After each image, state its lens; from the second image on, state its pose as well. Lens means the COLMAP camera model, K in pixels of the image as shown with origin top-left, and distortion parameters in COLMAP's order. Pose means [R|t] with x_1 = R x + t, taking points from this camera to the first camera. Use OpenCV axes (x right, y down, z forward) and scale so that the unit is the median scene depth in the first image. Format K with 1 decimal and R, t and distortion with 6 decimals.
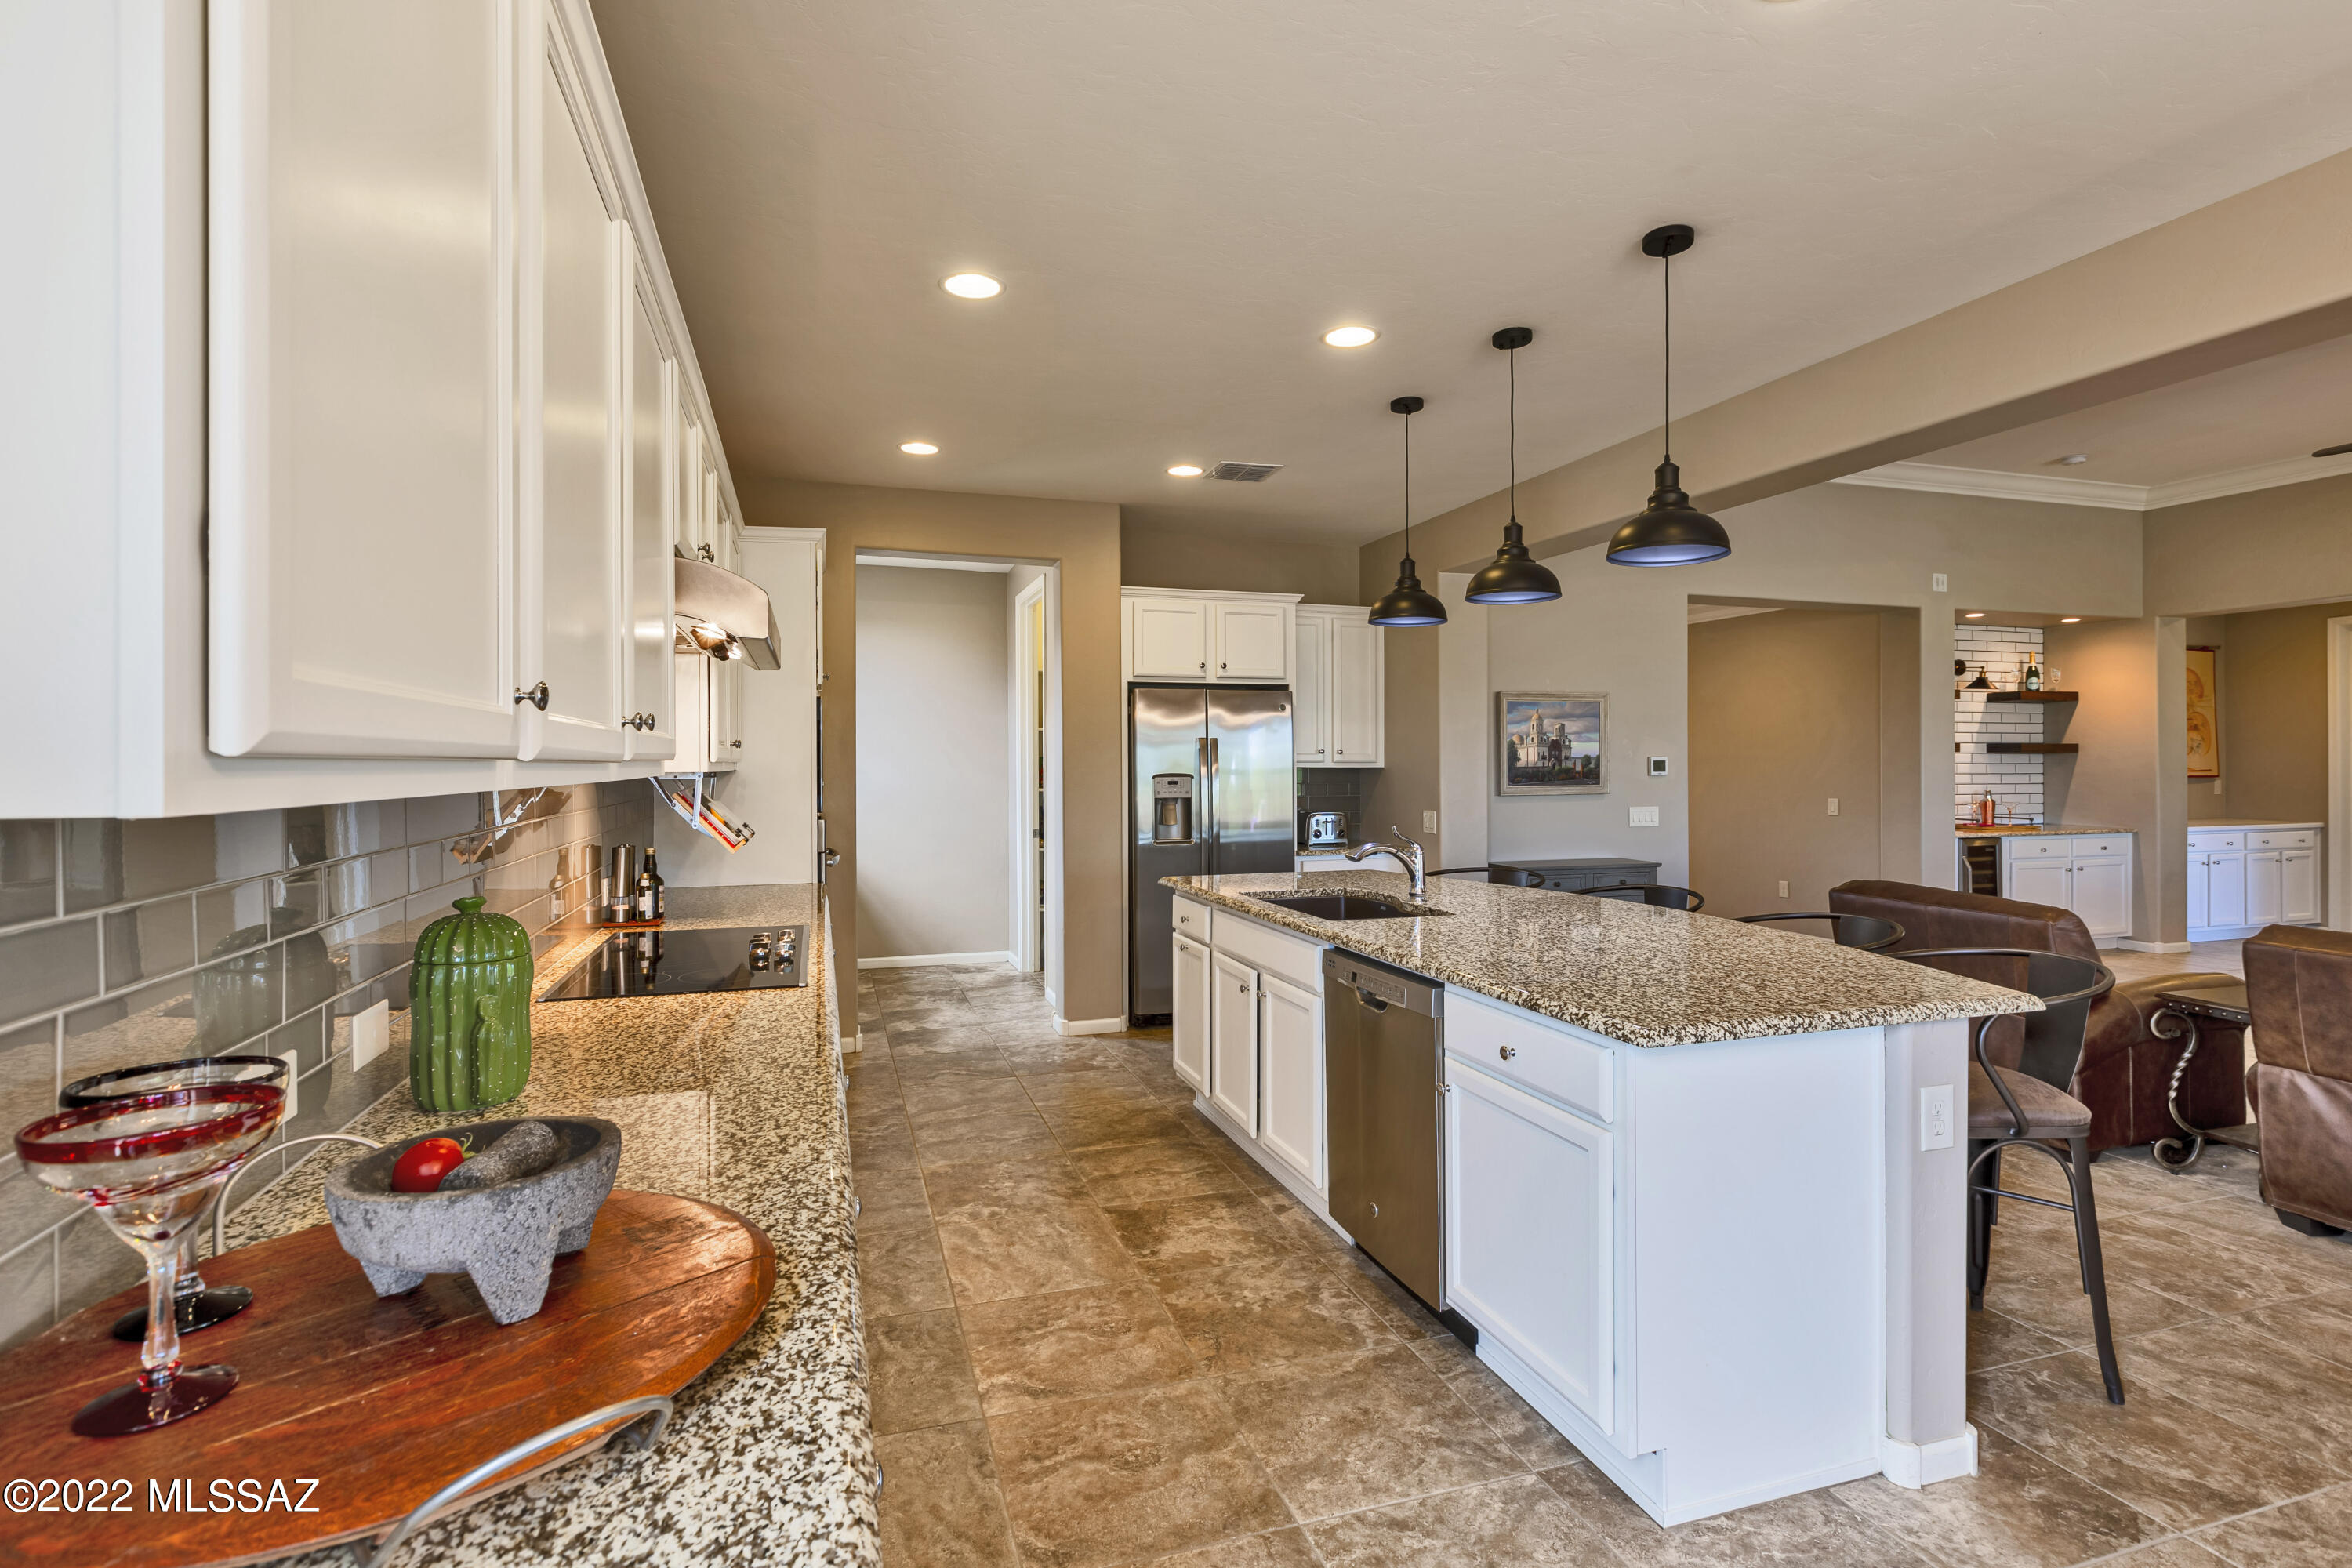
lens RADIAL K [[1069.0, 0, 1185.4], [0, 1069.0, 757.0], [0, 0, 1]] dist [0.003896, -0.001077]
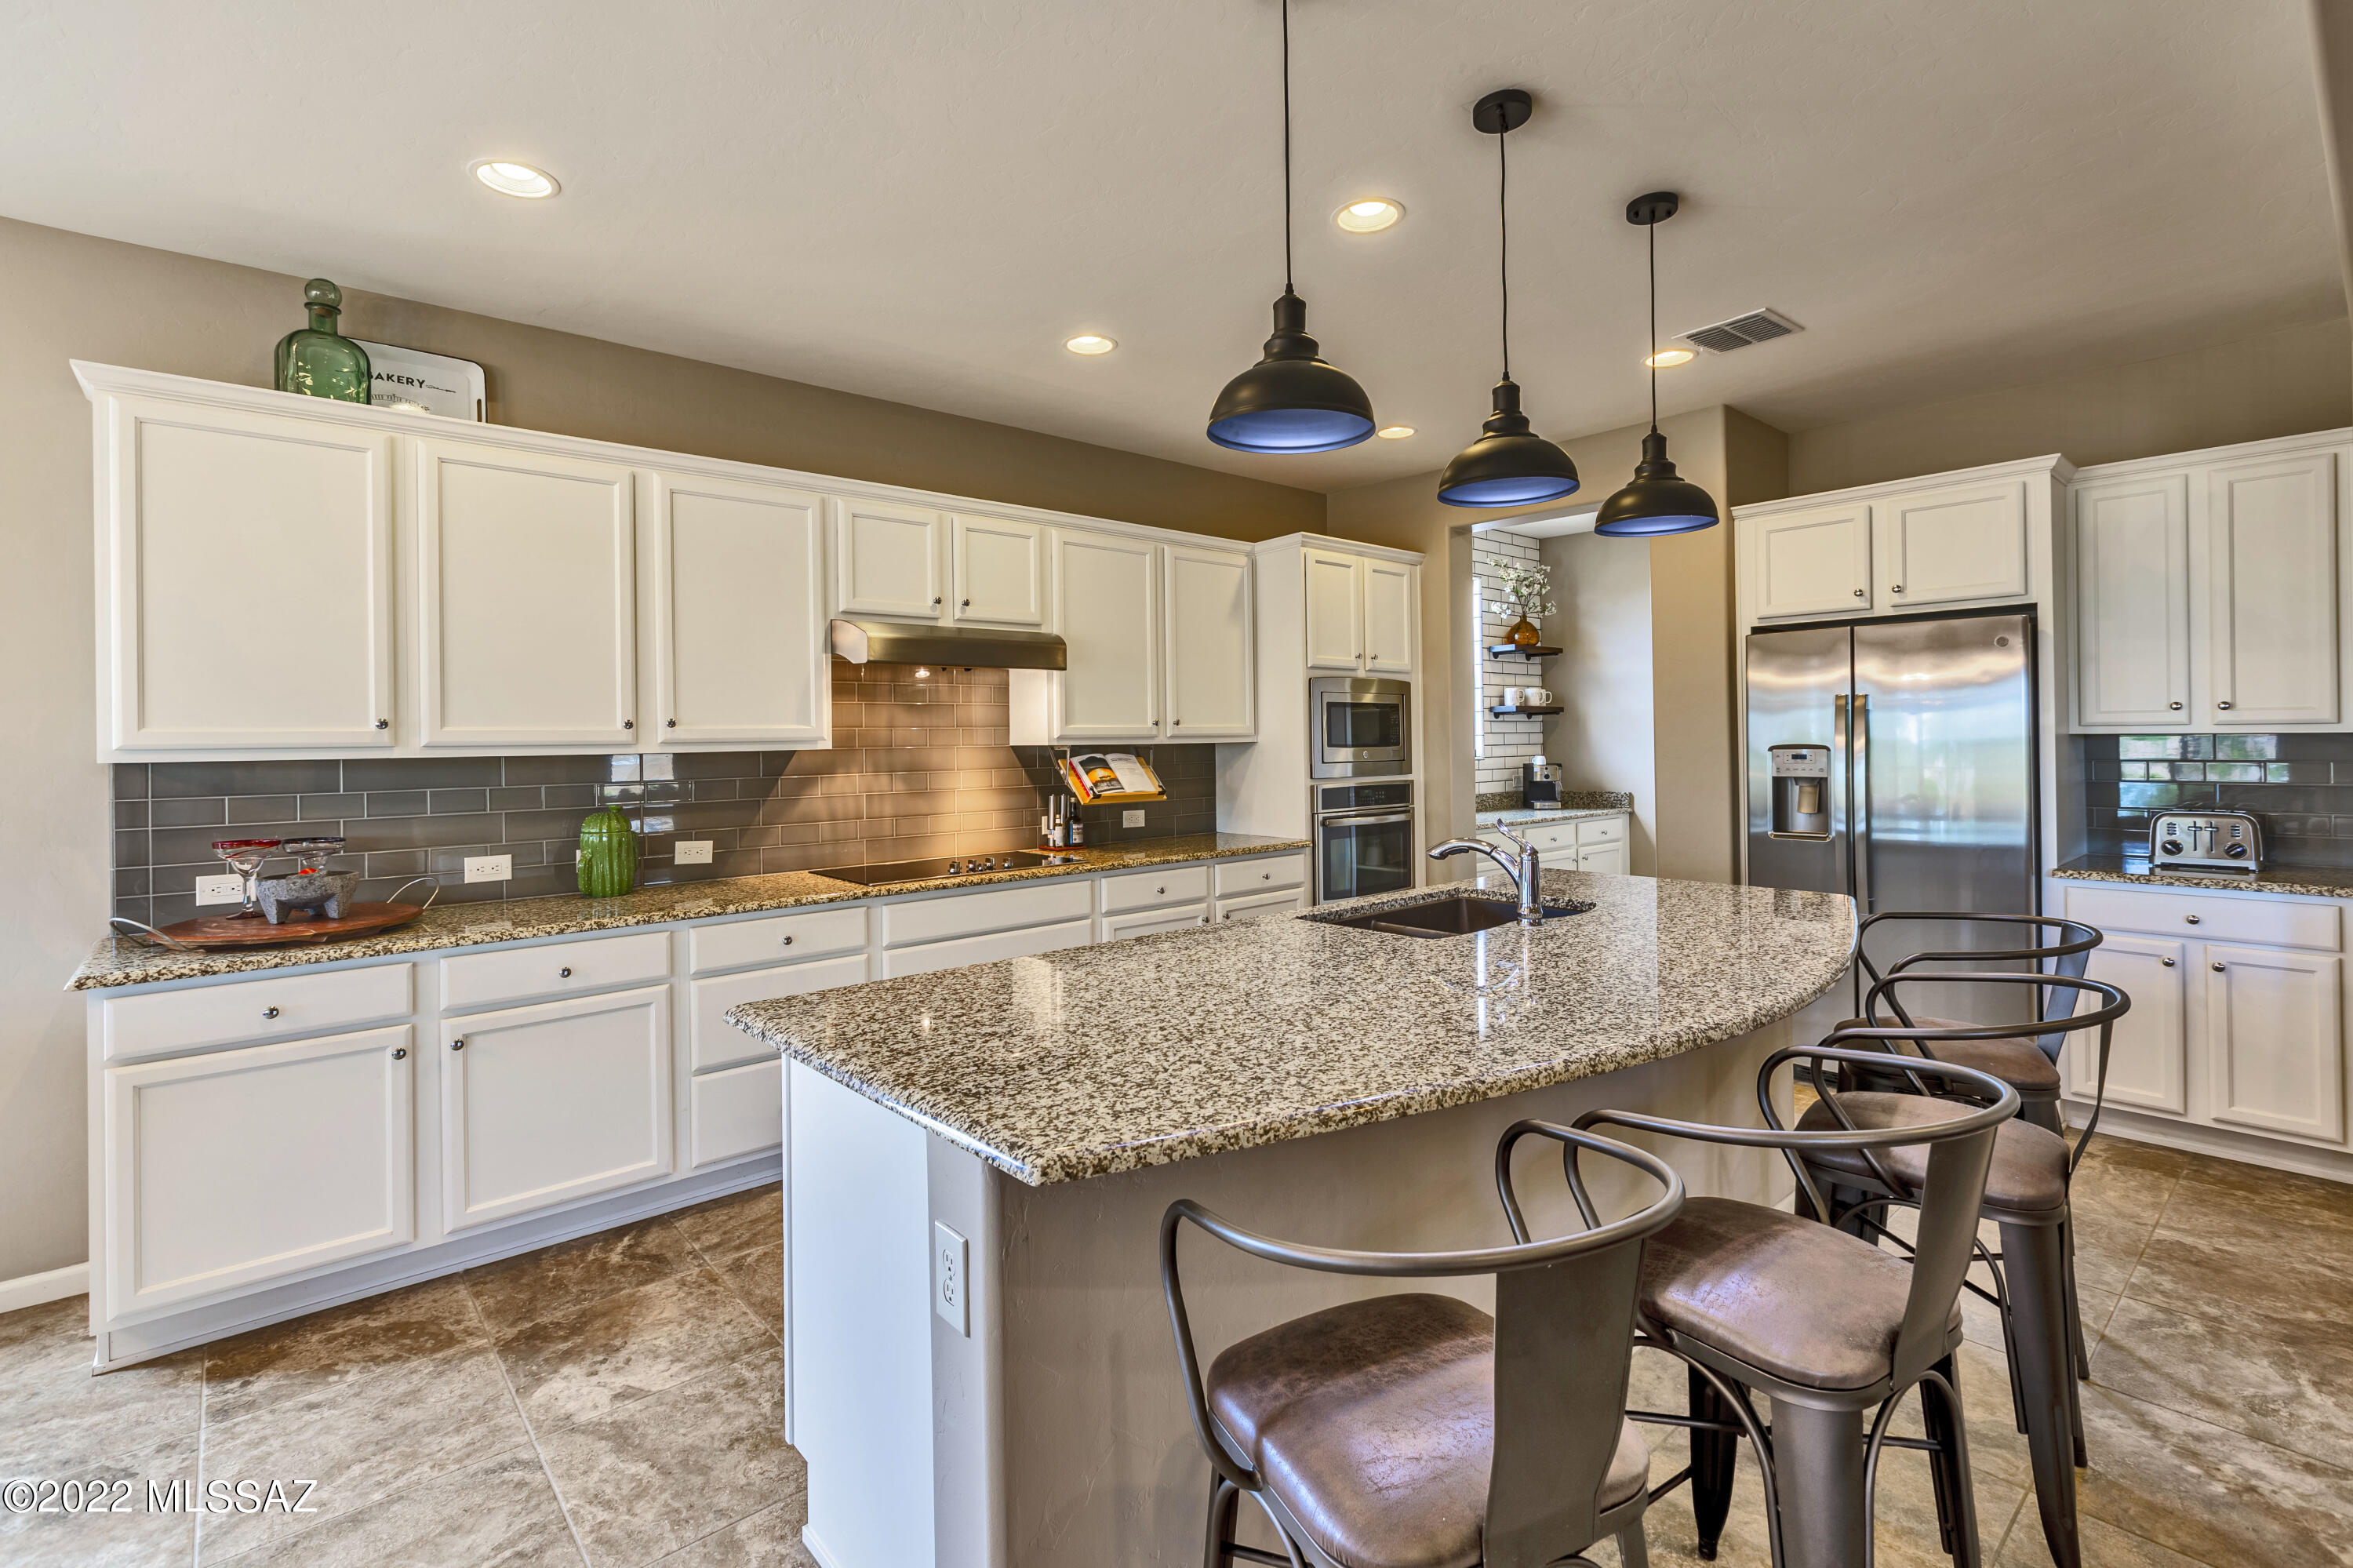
lens RADIAL K [[1069.4, 0, 1162.7], [0, 1069.4, 734.7], [0, 0, 1]] dist [0.003896, -0.001077]
pose [[0.399209, -0.008040, -0.916825, 0.334166], [0.012874, 0.999912, -0.003163, 0.003667], [0.916770, -0.010541, 0.399277, 0.200191]]
